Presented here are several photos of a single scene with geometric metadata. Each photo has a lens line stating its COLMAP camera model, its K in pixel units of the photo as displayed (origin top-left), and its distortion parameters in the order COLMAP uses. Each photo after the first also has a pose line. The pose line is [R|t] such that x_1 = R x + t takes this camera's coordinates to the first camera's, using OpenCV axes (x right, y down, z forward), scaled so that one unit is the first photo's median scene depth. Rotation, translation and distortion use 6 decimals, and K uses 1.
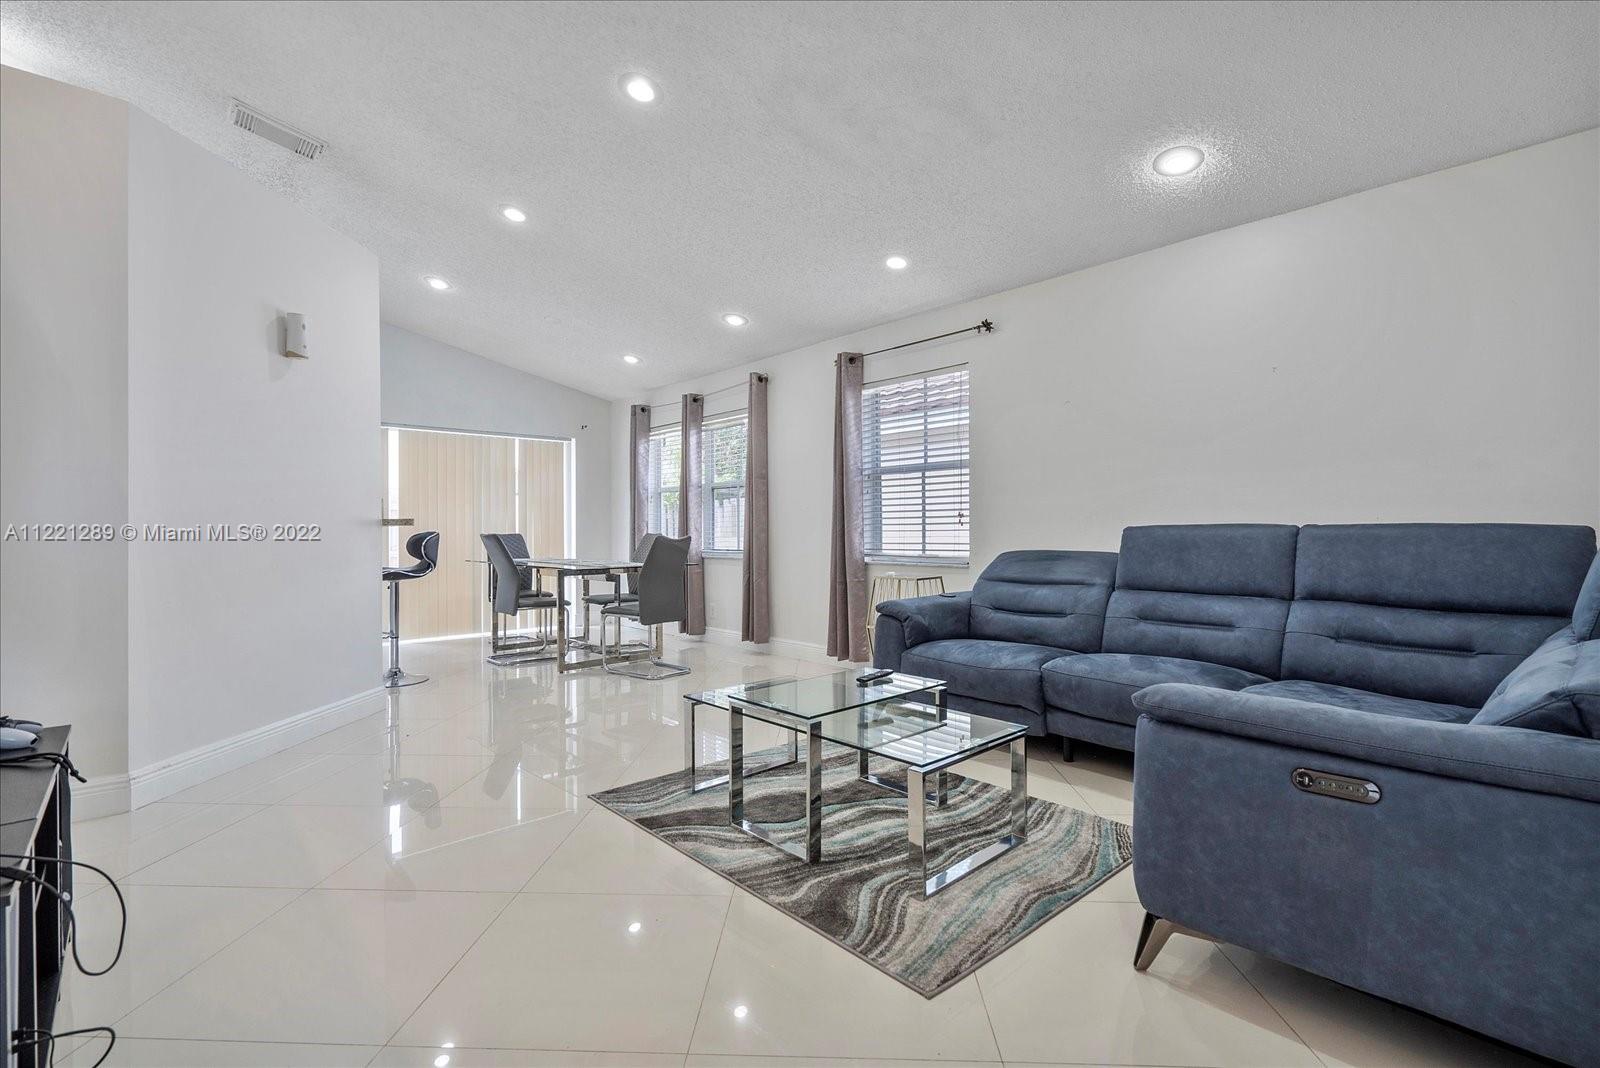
lens RADIAL K [[740.1, 0, 796.2], [0, 740.1, 550.6], [0, 0, 1]] dist [-0.005004, 0.003123]
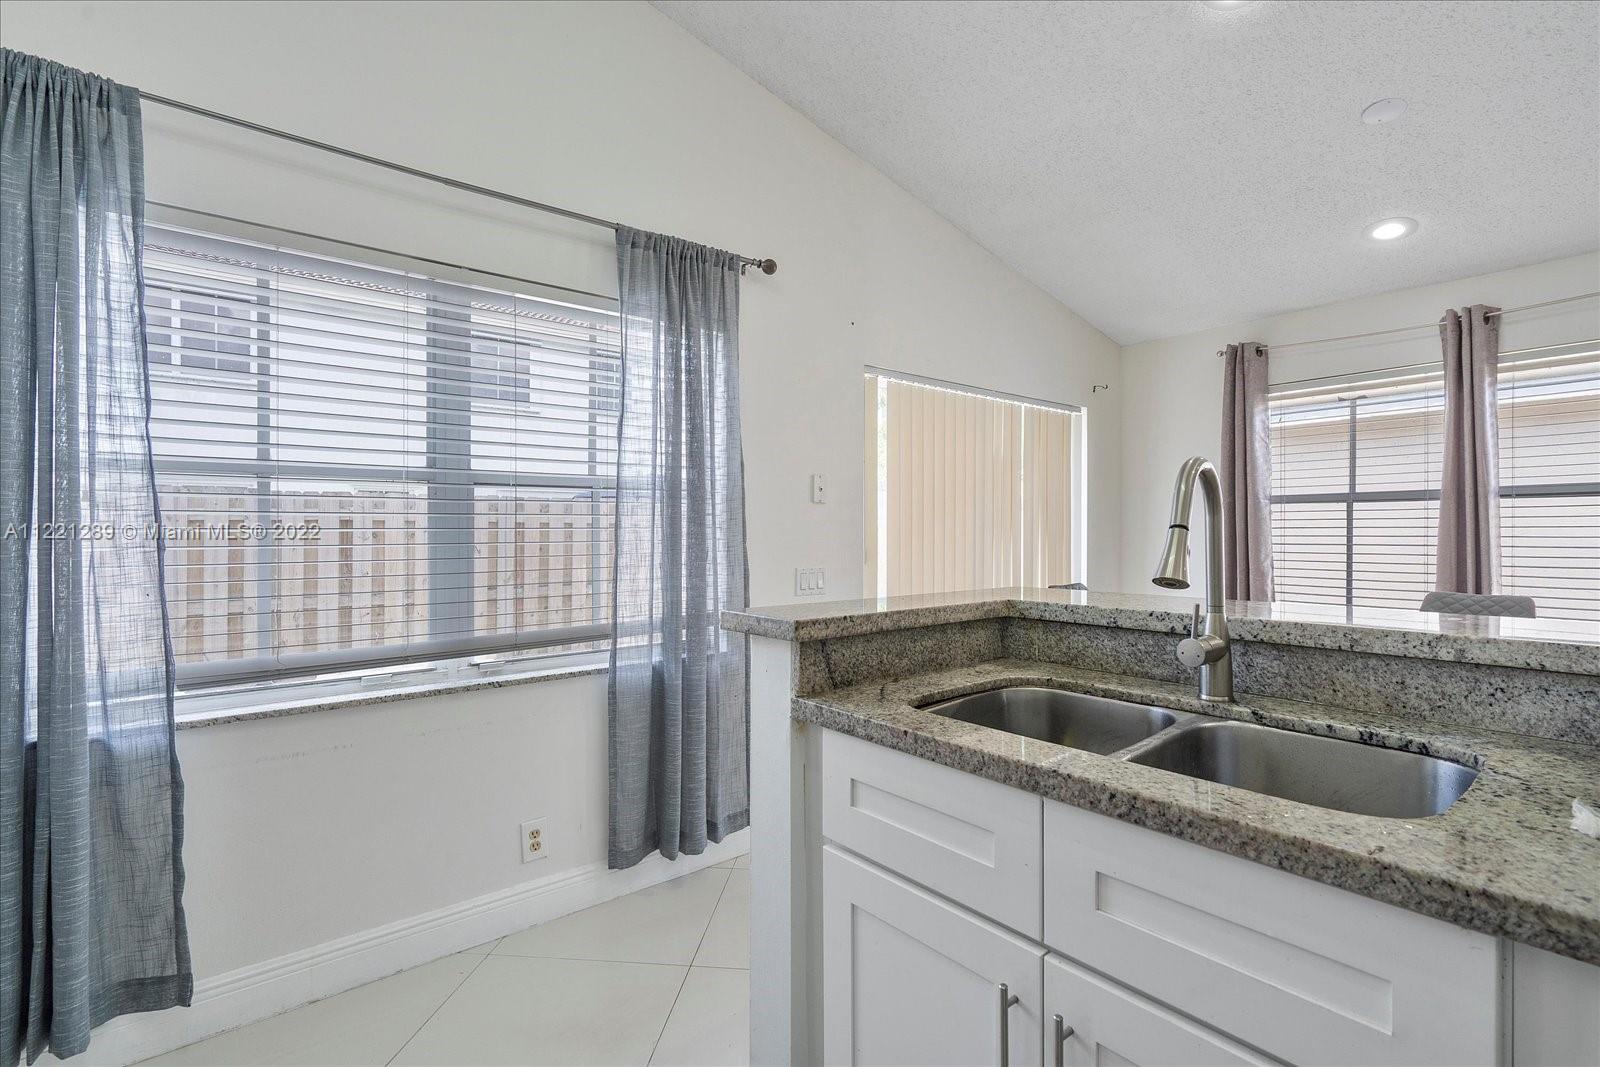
lens RADIAL K [[740.1, 0, 787.7], [0, 740.1, 536.0], [0, 0, 1]] dist [-0.005004, 0.003123]
pose [[0.998887, 0.003890, -0.046999, -0.677319], [-0.004667, 0.999854, -0.016443, -0.056628], [0.046928, 0.016644, 0.998760, 0.569492]]
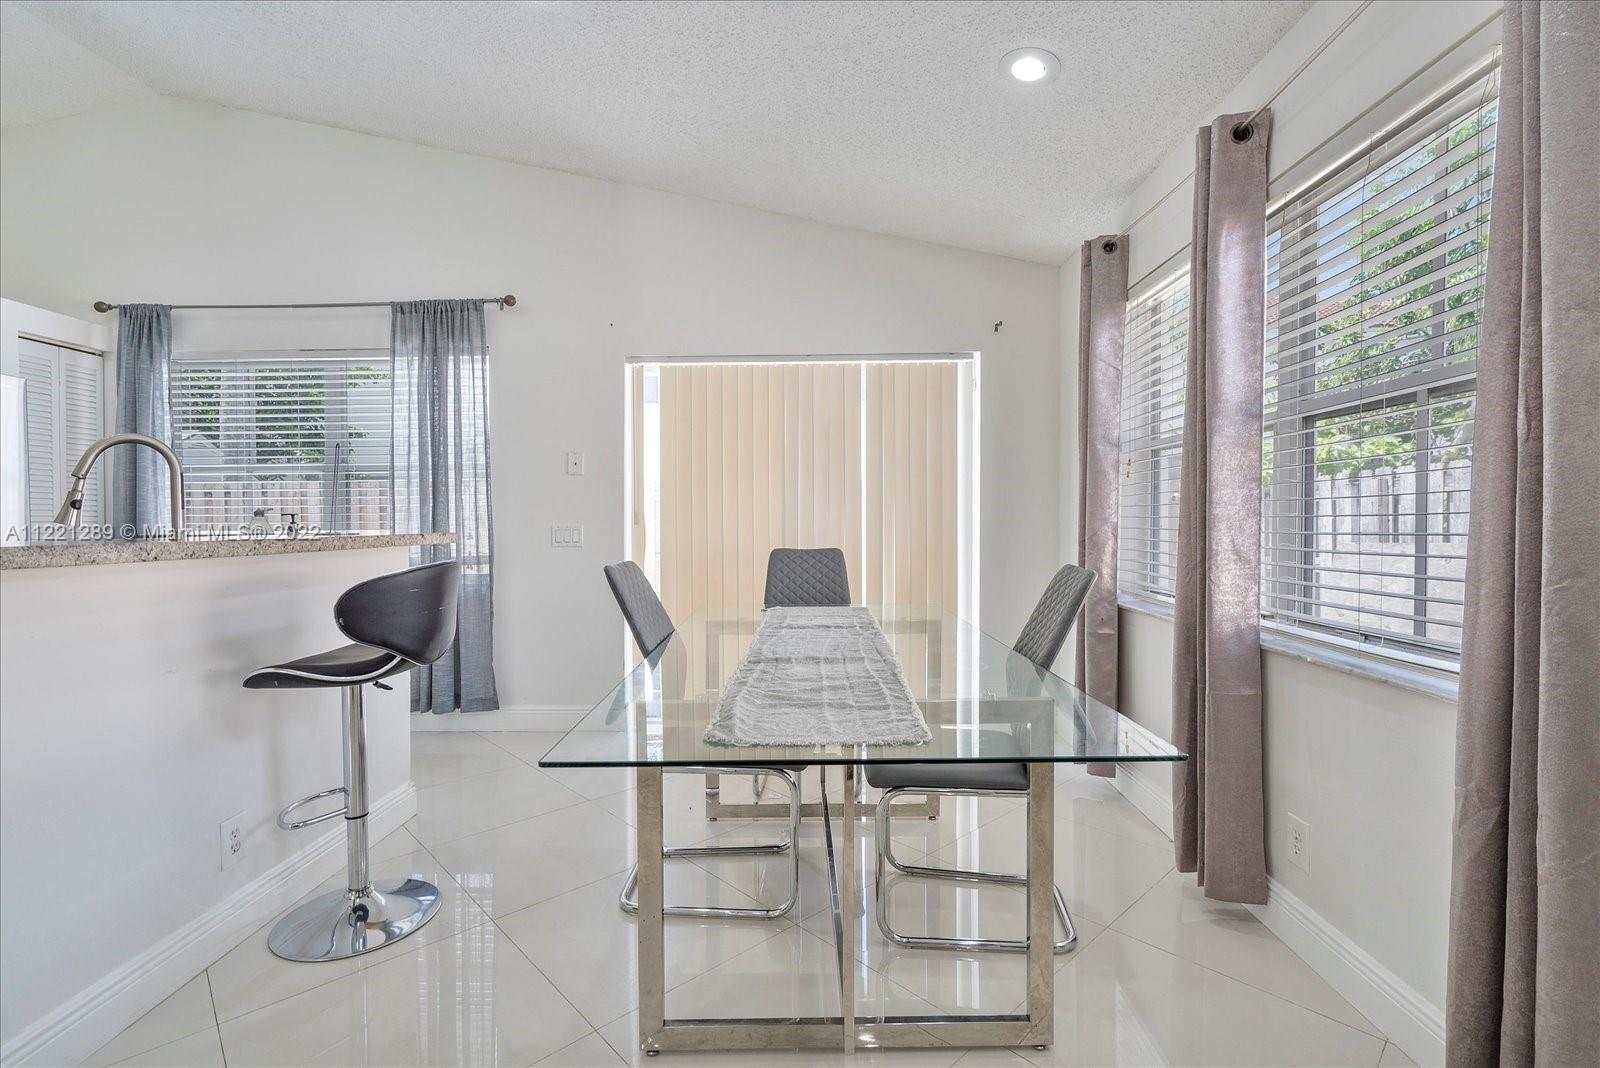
lens RADIAL K [[740.1, 0, 791.6], [0, 740.1, 530.7], [0, 0, 1]] dist [-0.005004, 0.003123]
pose [[0.724019, 0.011956, -0.689676, -0.067157], [-0.017429, 0.999848, -0.000965, -0.040834], [0.689559, 0.012719, 0.724117, 0.755643]]
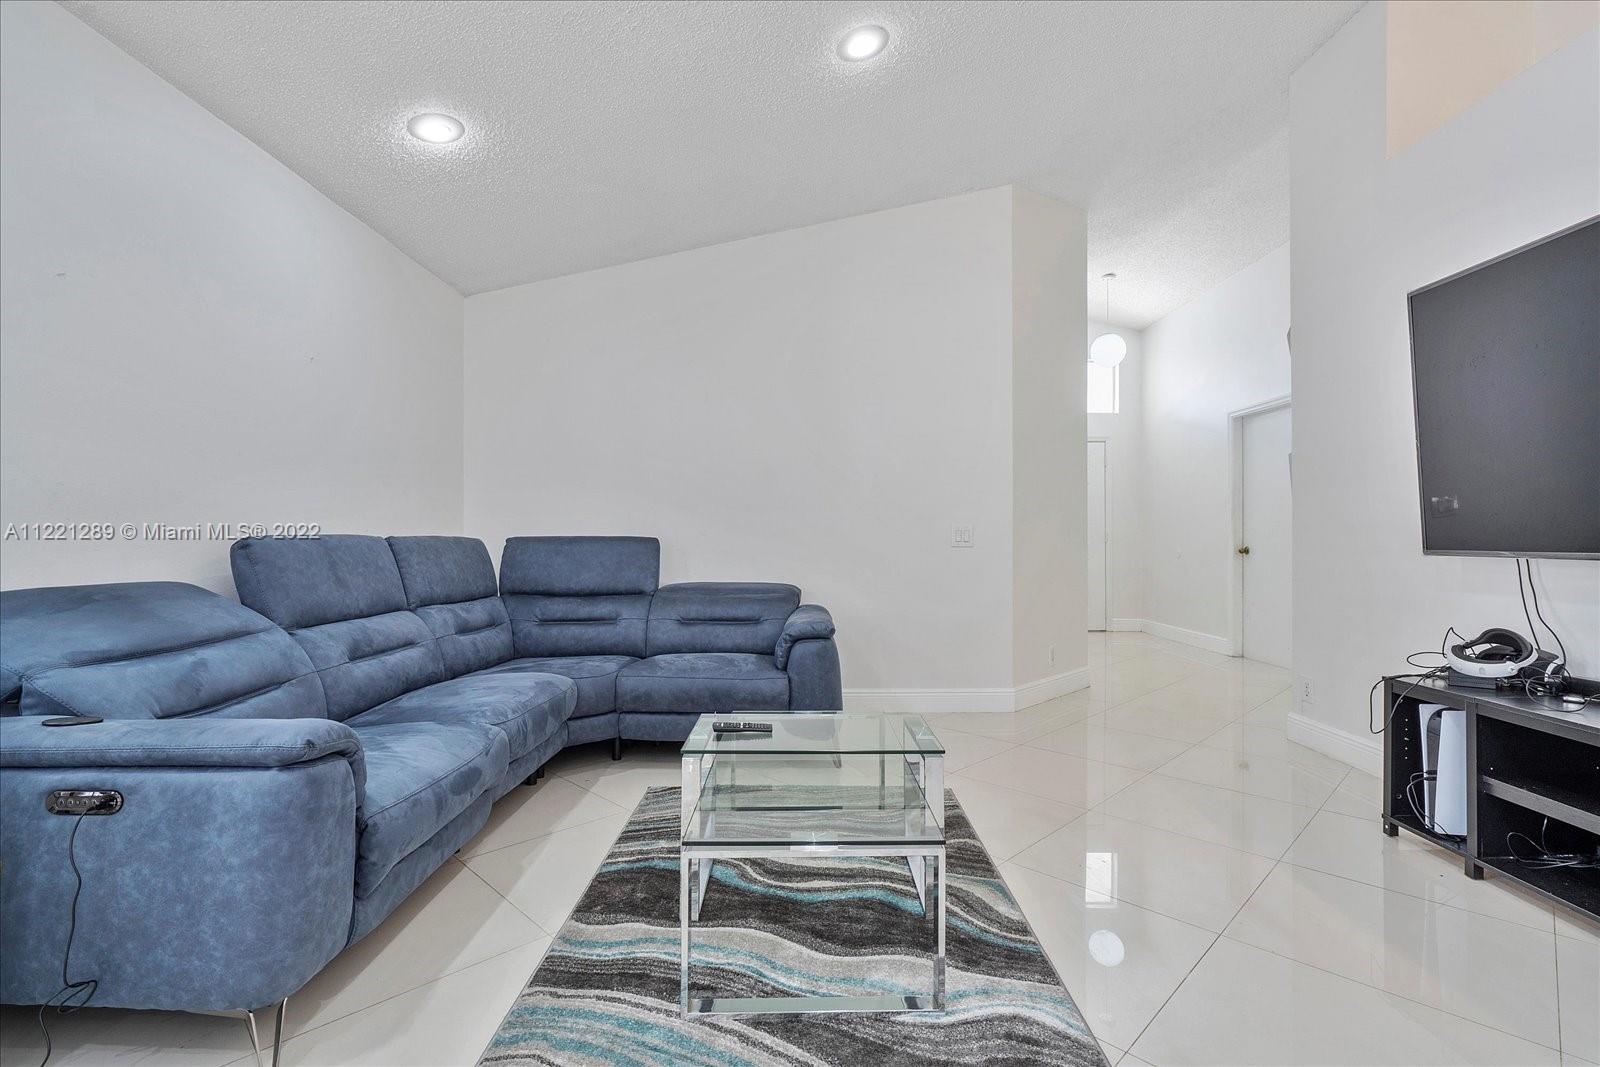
lens RADIAL K [[740.1, 0, 814.2], [0, 740.1, 529.4], [0, 0, 1]] dist [-0.005004, 0.003123]
pose [[-0.756285, 0.013105, 0.654111, -0.221013], [0.021798, 0.999749, 0.005174, -0.019506], [-0.653879, 0.018171, -0.756381, 0.735016]]
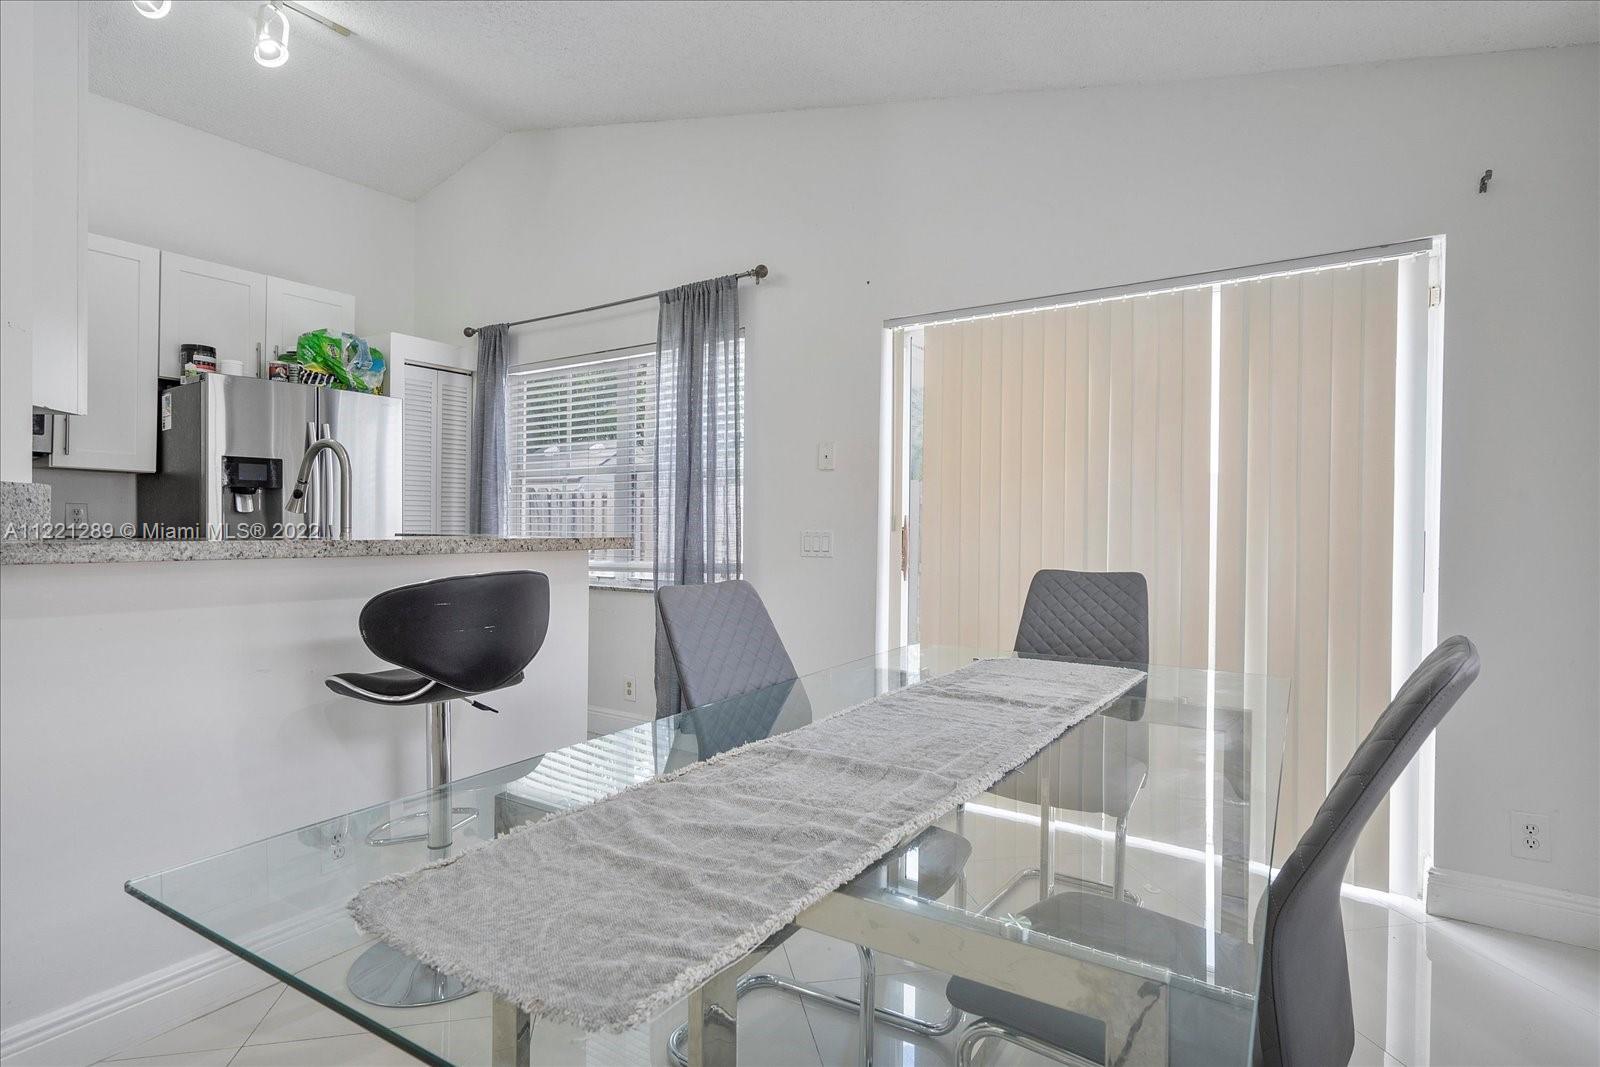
lens RADIAL K [[804.8, 0, 806.2], [0, 804.8, 529.2], [0, 0, 1]] dist [0.002307, 0.001344]
pose [[0.253212, 0.013376, -0.967318, -0.091291], [-0.036313, 0.999331, 0.004313, -0.046626], [0.966729, 0.034034, 0.253528, 0.941639]]
